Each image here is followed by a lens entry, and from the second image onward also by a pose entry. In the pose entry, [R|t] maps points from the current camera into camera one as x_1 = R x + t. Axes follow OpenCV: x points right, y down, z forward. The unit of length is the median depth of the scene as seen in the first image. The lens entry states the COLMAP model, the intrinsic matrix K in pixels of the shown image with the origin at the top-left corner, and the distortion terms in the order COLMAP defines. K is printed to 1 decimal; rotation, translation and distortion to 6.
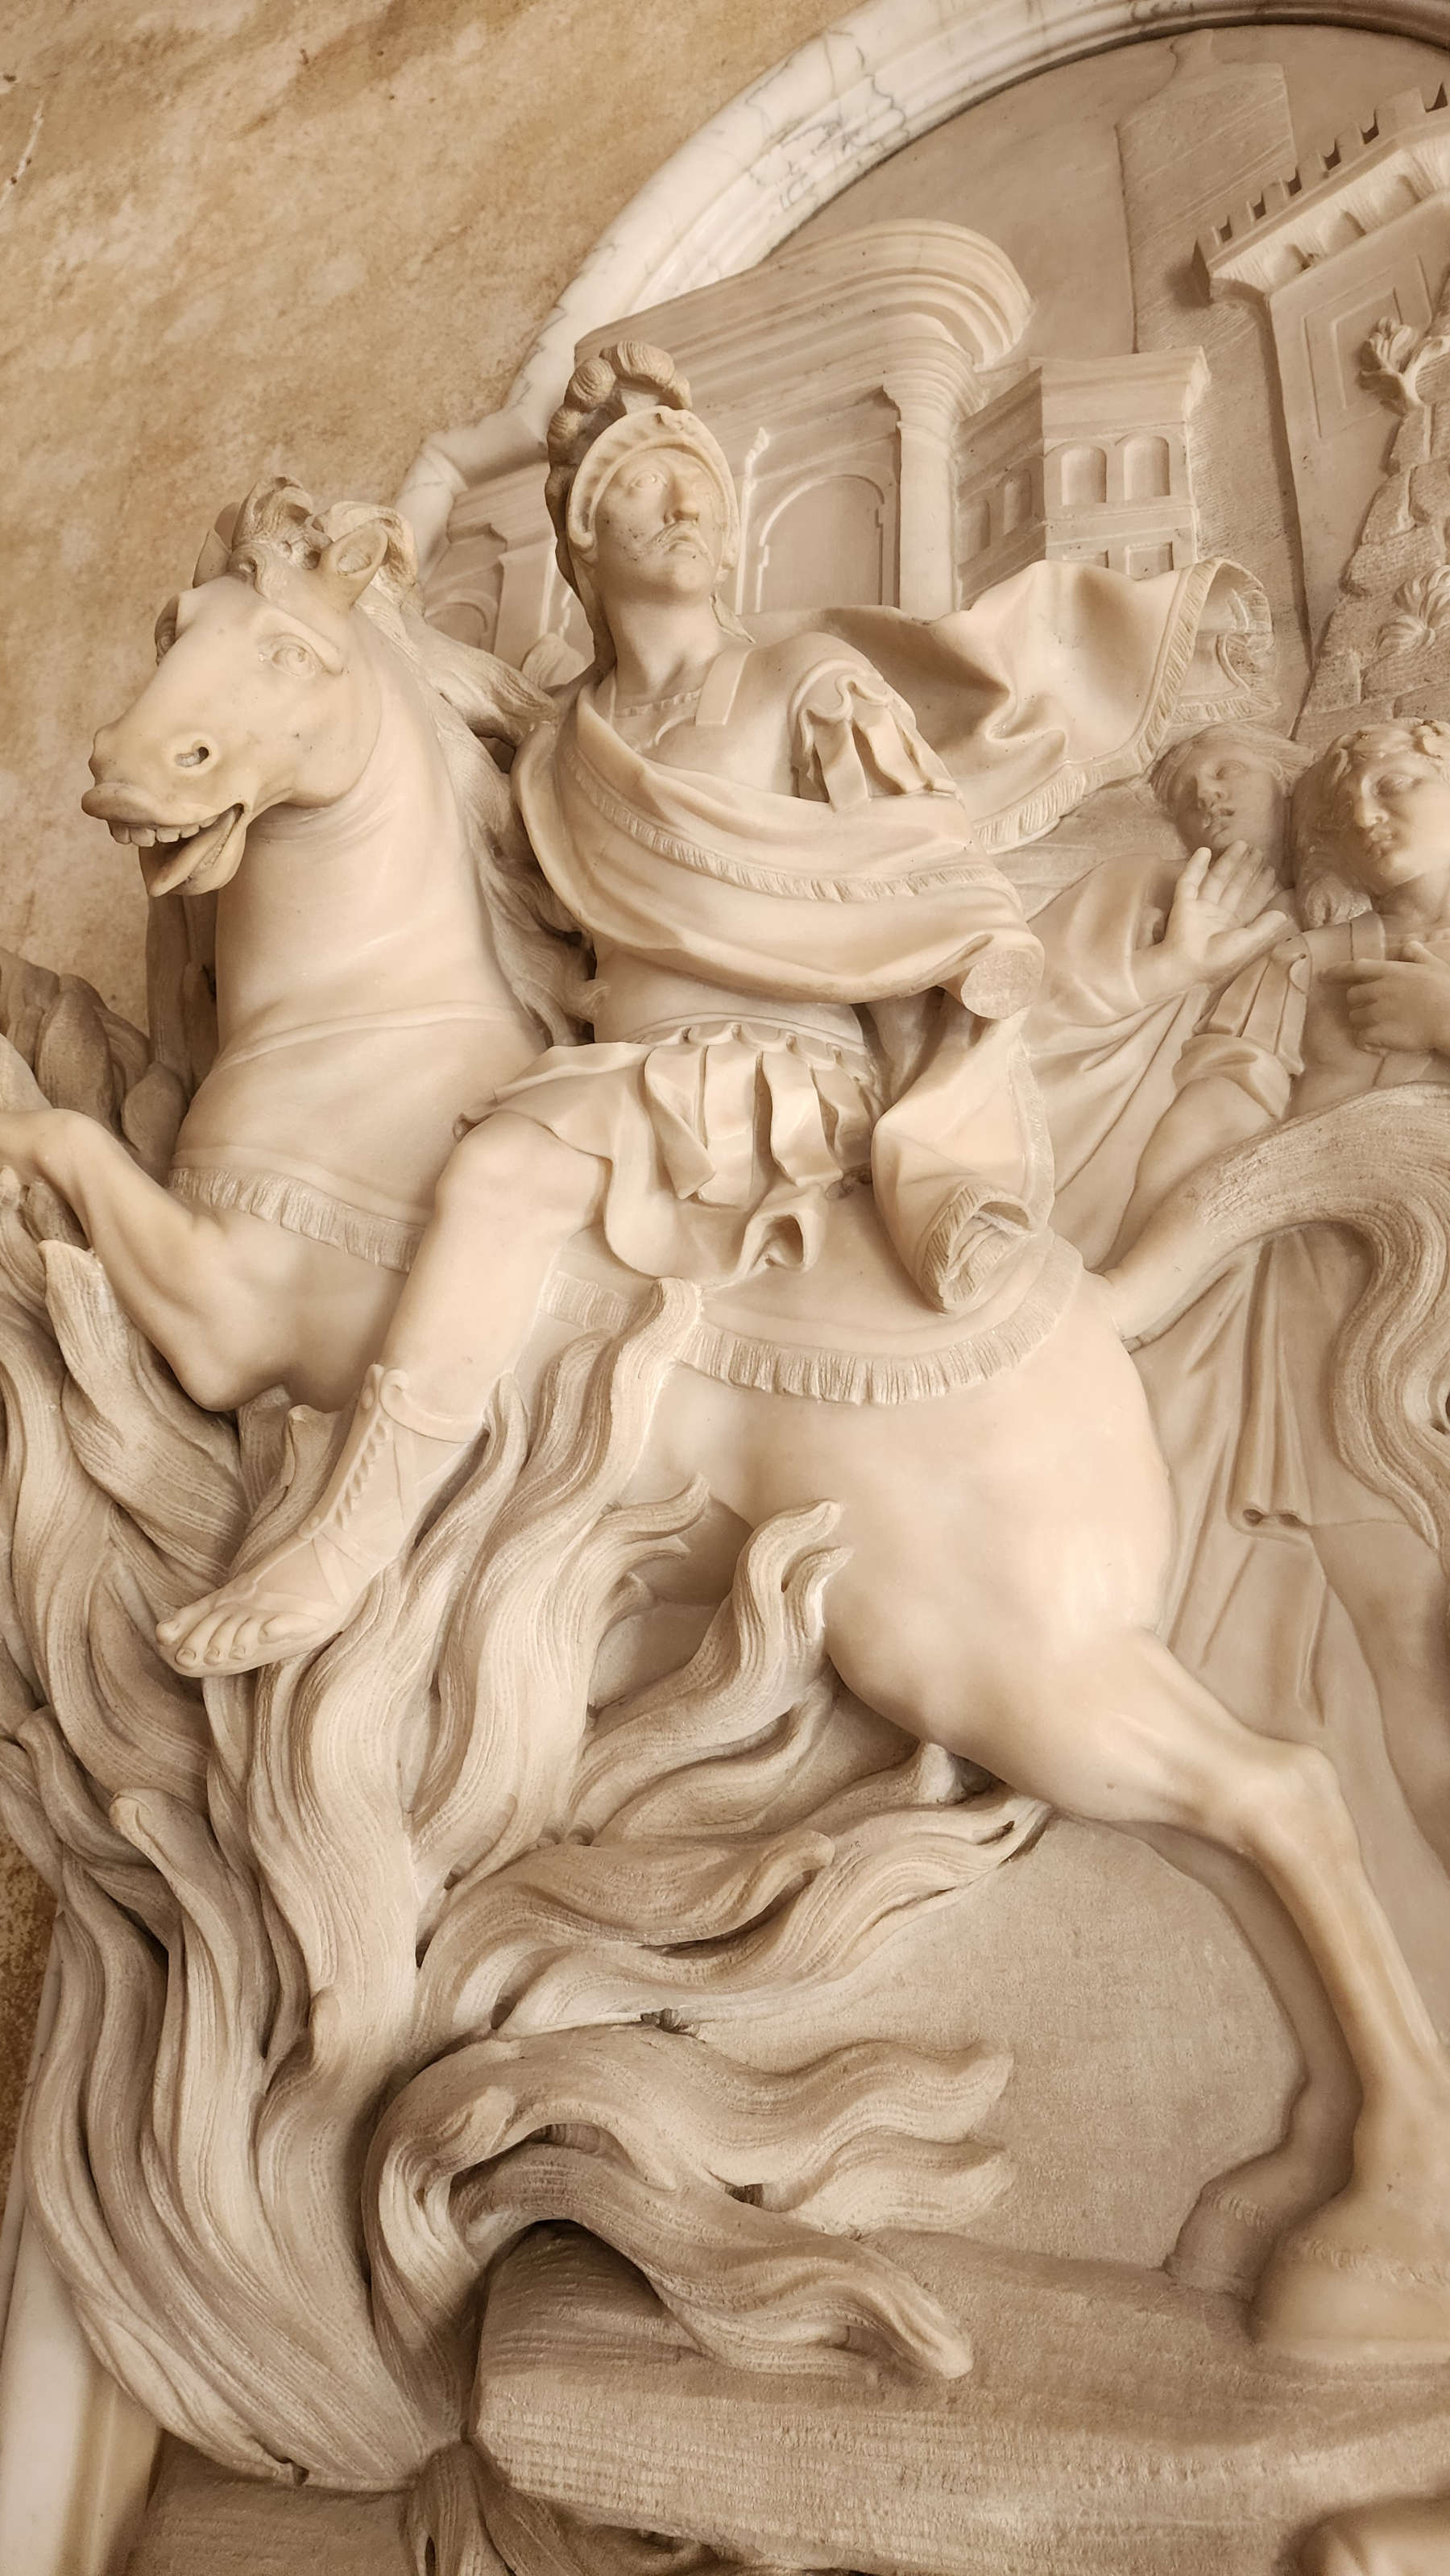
lens RADIAL K [[1743.0, 0, 732.8], [0, 1743.0, 1246.6], [0, 0, 1]] dist [0.062121, -0.068093]
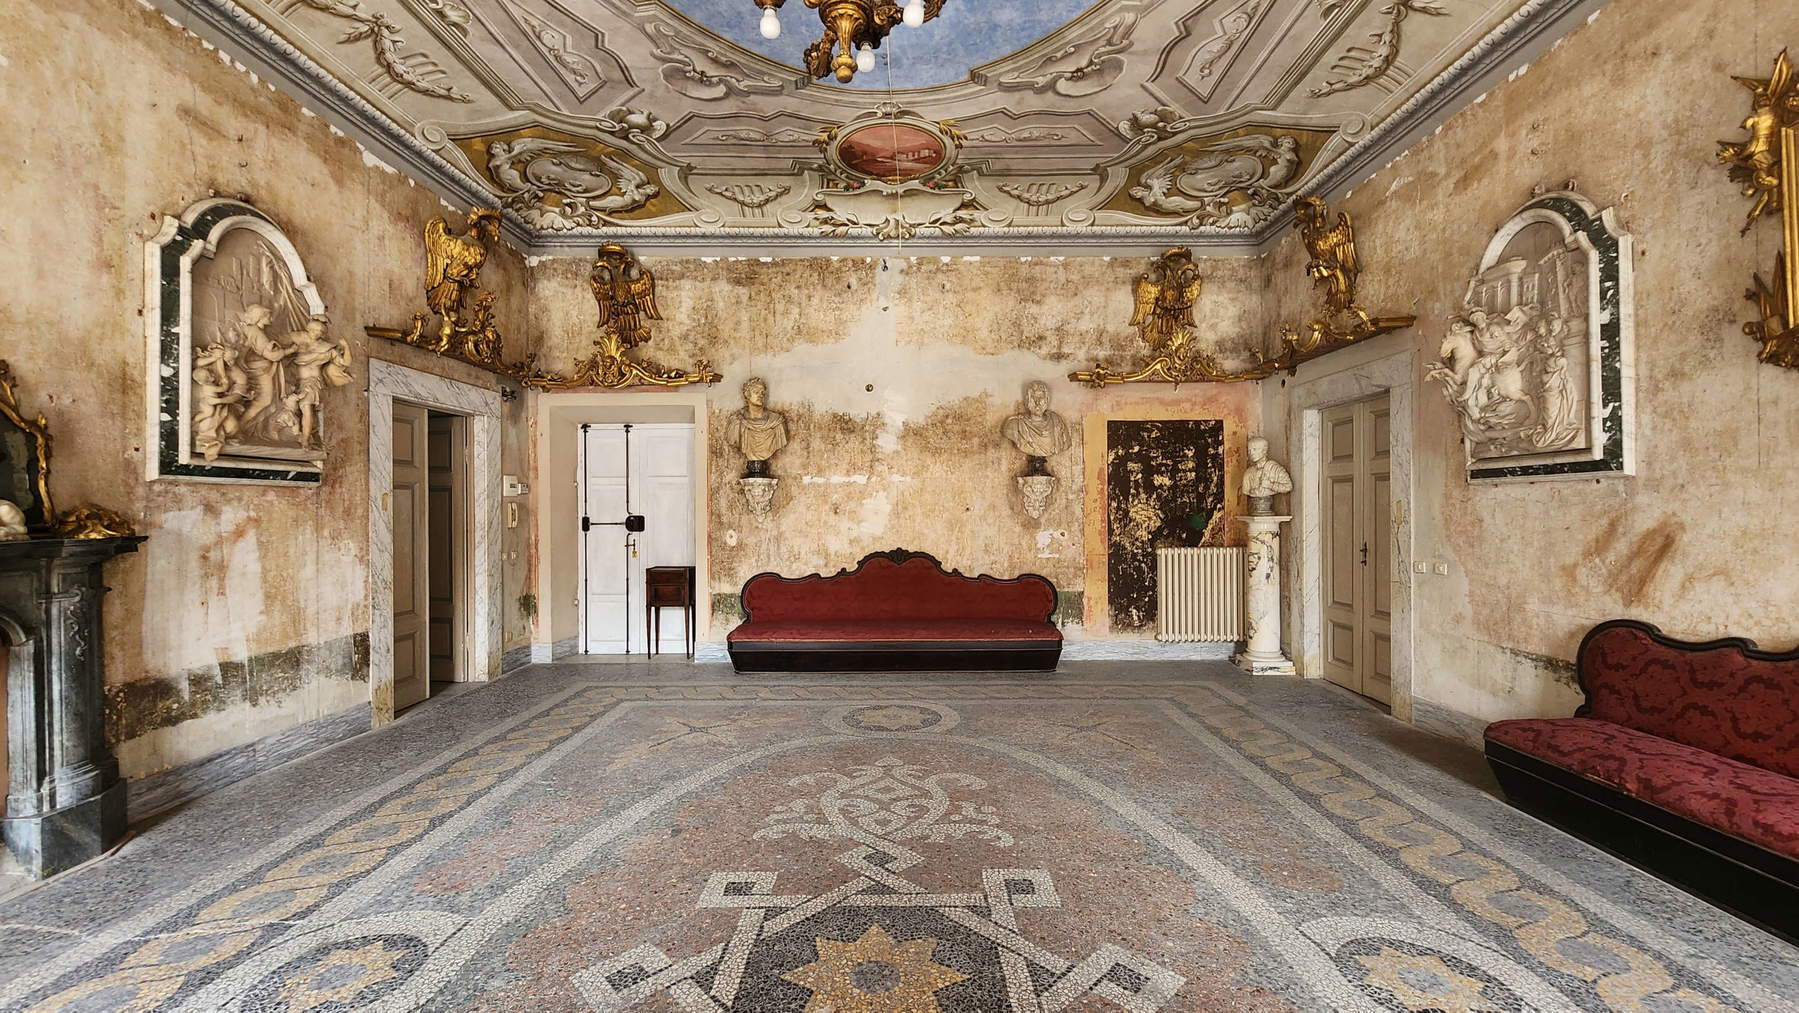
lens RADIAL K [[738.1, 0, 892.8], [0, 738.1, 509.8], [0, 0, 1]] dist [0.000248, -0.000919]
pose [[0.380098, -0.033757, -0.924330, 4.087223], [0.406304, 0.903849, 0.134069, -1.959399], [0.830929, -0.426519, 0.357267, -6.456137]]
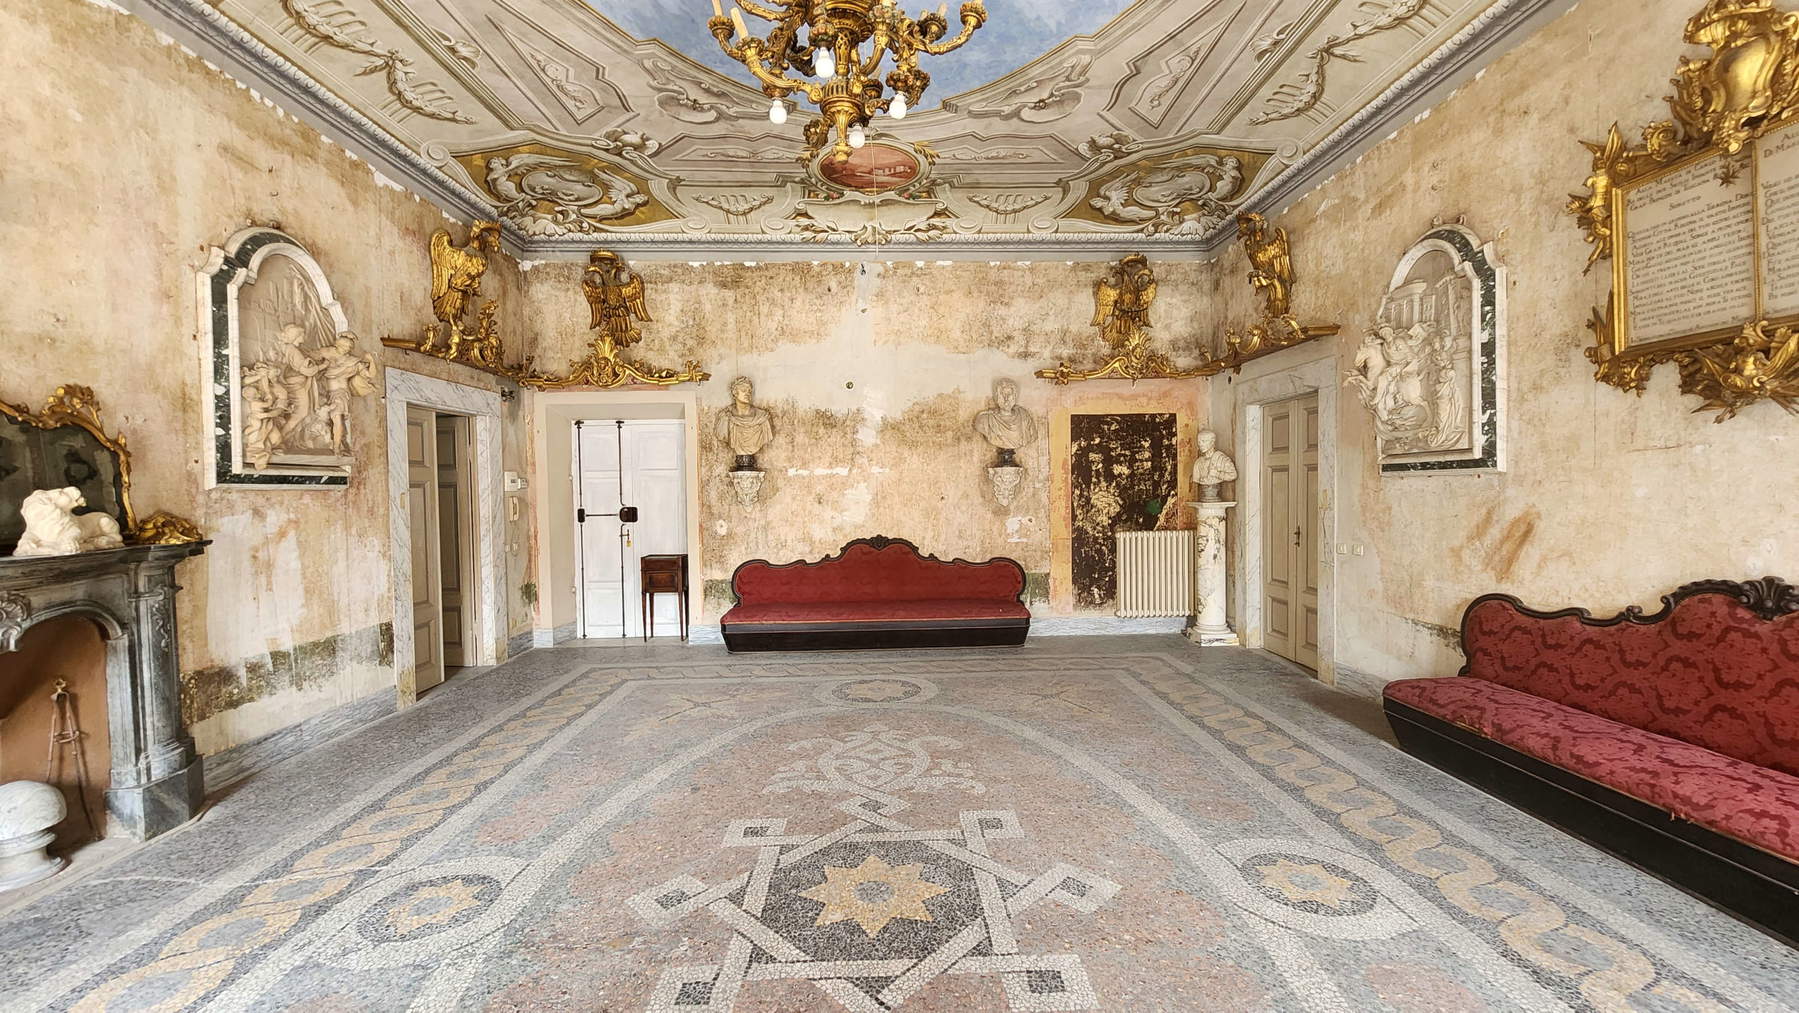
lens RADIAL K [[735.7, 0, 893.7], [0, 735.7, 510.9], [0, 0, 1]] dist [0.002449, -0.003156]
pose [[0.413964, -0.011743, -0.910218, 4.806278], [0.410381, 0.894947, 0.175093, -2.261703], [0.812540, -0.446018, 0.375295, -6.772439]]
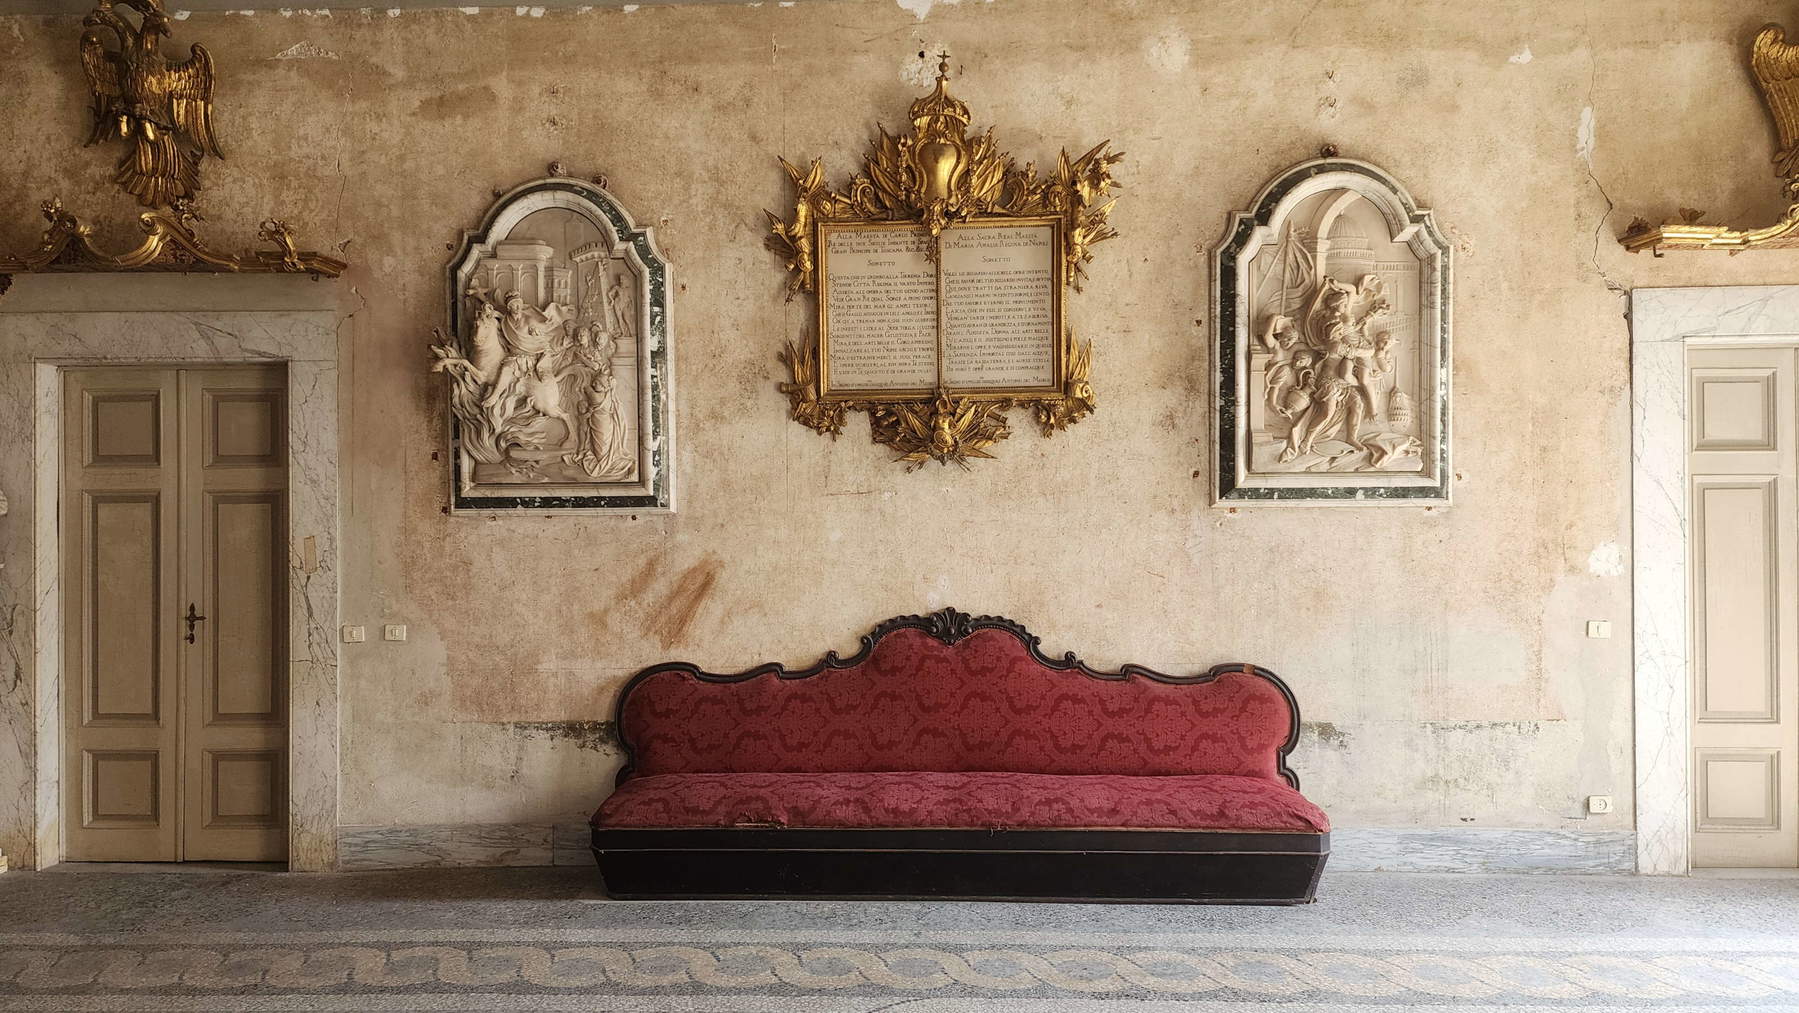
lens RADIAL K [[1192.9, 0, 879.0], [0, 1192.9, 519.4], [0, 0, 1]] dist [0.080648, -0.075814]
pose [[0.929232, -0.035806, 0.367758, -0.852808], [-0.124266, 0.907035, 0.402299, -2.859410], [-0.347974, -0.419529, 0.838397, -7.617812]]
